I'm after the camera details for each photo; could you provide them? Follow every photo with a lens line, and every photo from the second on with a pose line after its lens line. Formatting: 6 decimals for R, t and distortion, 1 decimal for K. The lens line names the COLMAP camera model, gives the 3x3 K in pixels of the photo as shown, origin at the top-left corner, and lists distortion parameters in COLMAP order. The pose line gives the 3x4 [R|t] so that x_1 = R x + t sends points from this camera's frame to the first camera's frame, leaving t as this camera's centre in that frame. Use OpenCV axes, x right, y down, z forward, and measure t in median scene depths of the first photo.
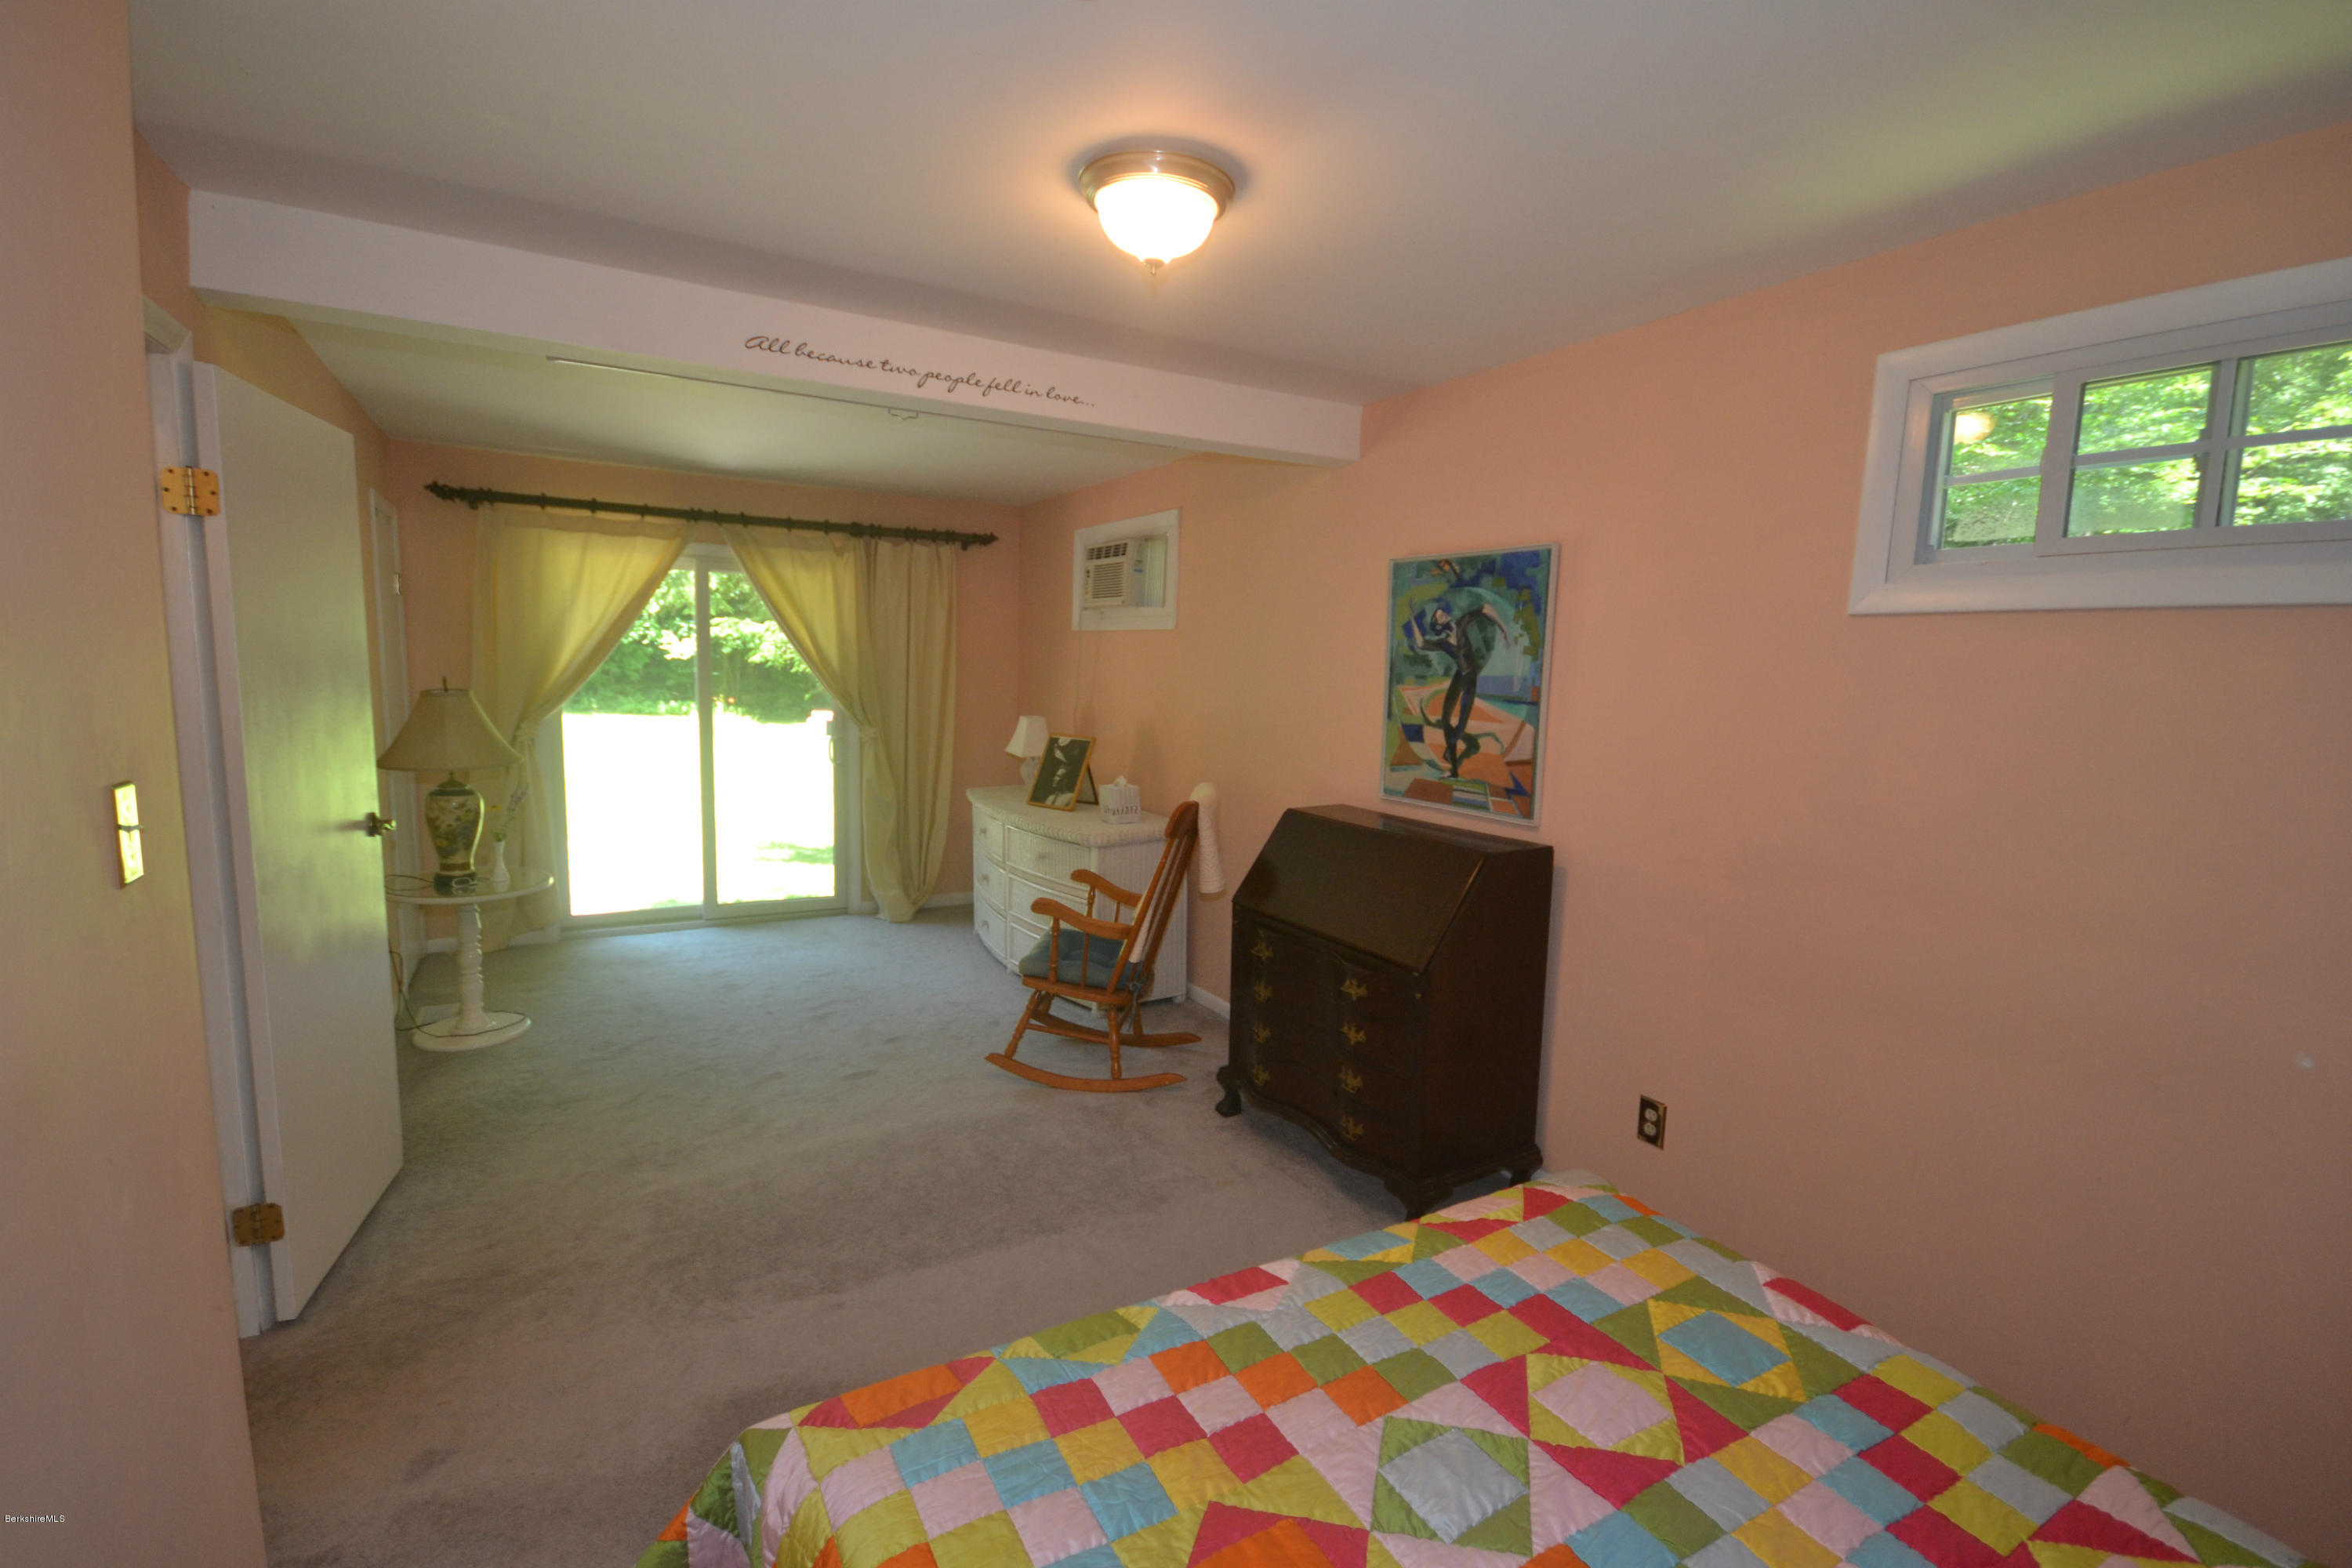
lens RADIAL K [[1040.4, 0, 1188.6], [0, 1040.4, 788.8], [0, 0, 1]] dist [-0.007152, -0.001740]
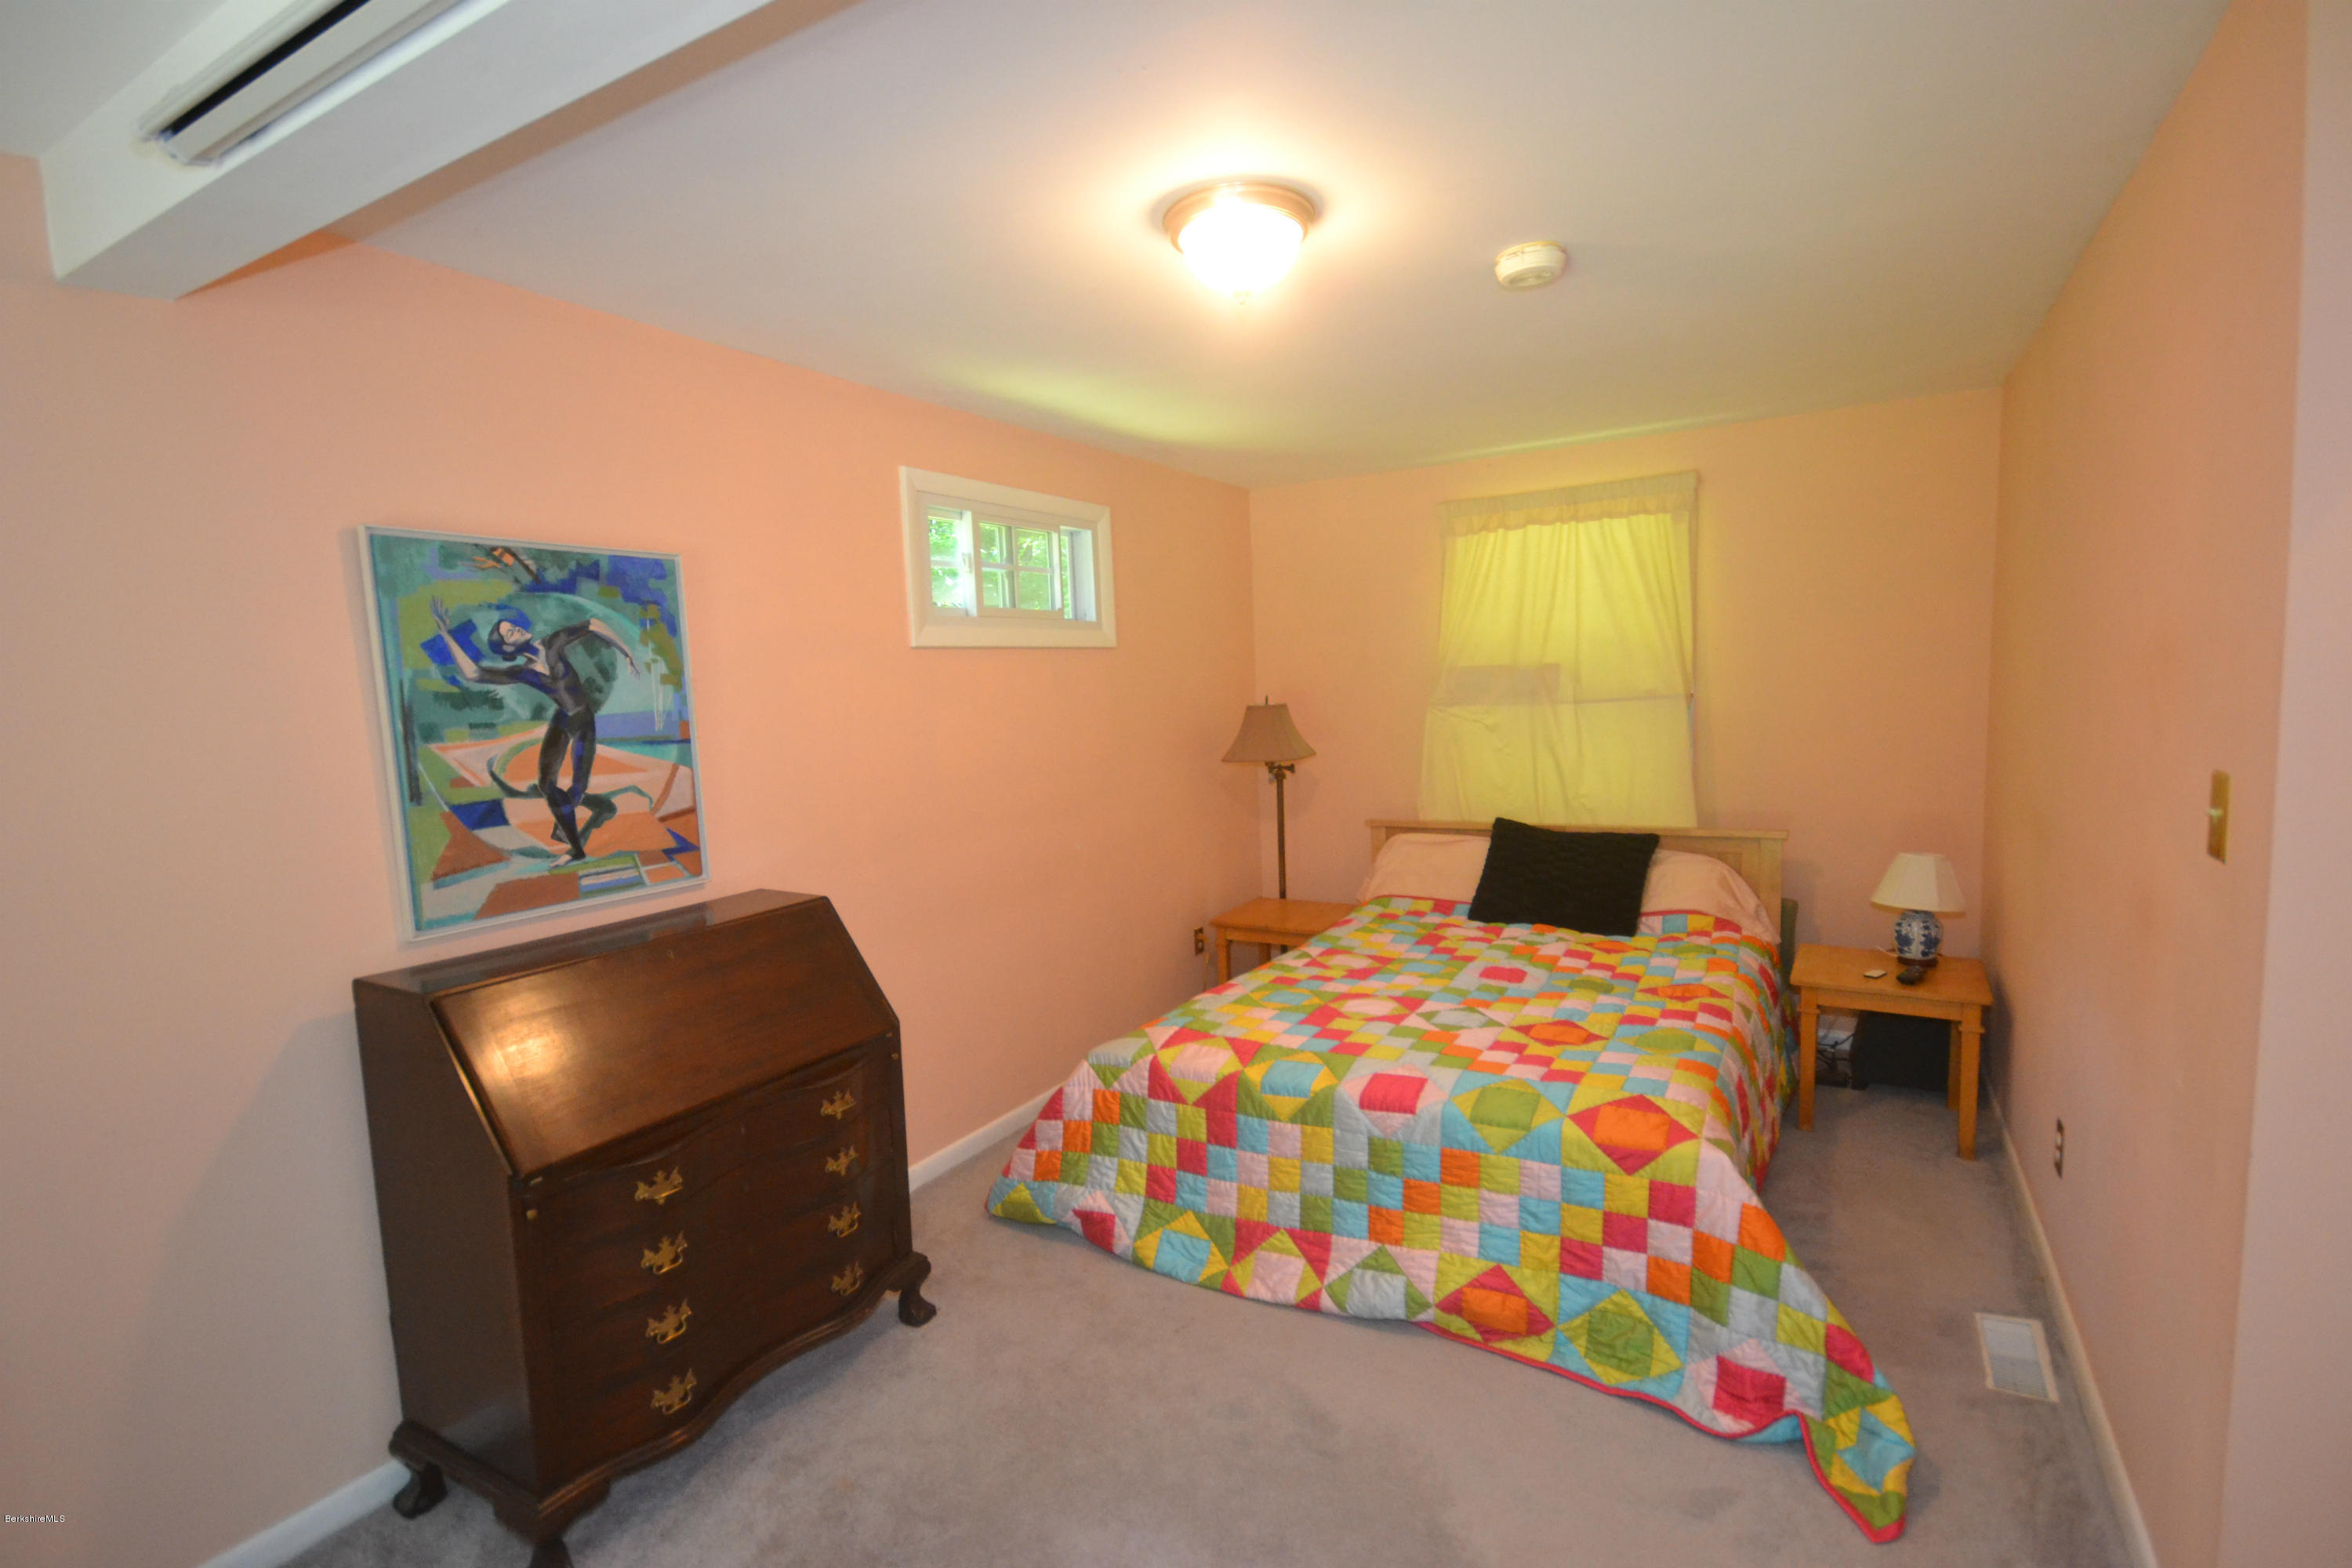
lens RADIAL K [[1078.5, 0, 1188.8], [0, 1078.5, 779.6], [0, 0, 1]] dist [0.005418, -0.006670]
pose [[-0.479965, -0.093458, 0.872295, -0.594281], [0.128035, 0.976201, 0.175039, -0.142948], [-0.867894, 0.195697, -0.456576, 0.984574]]
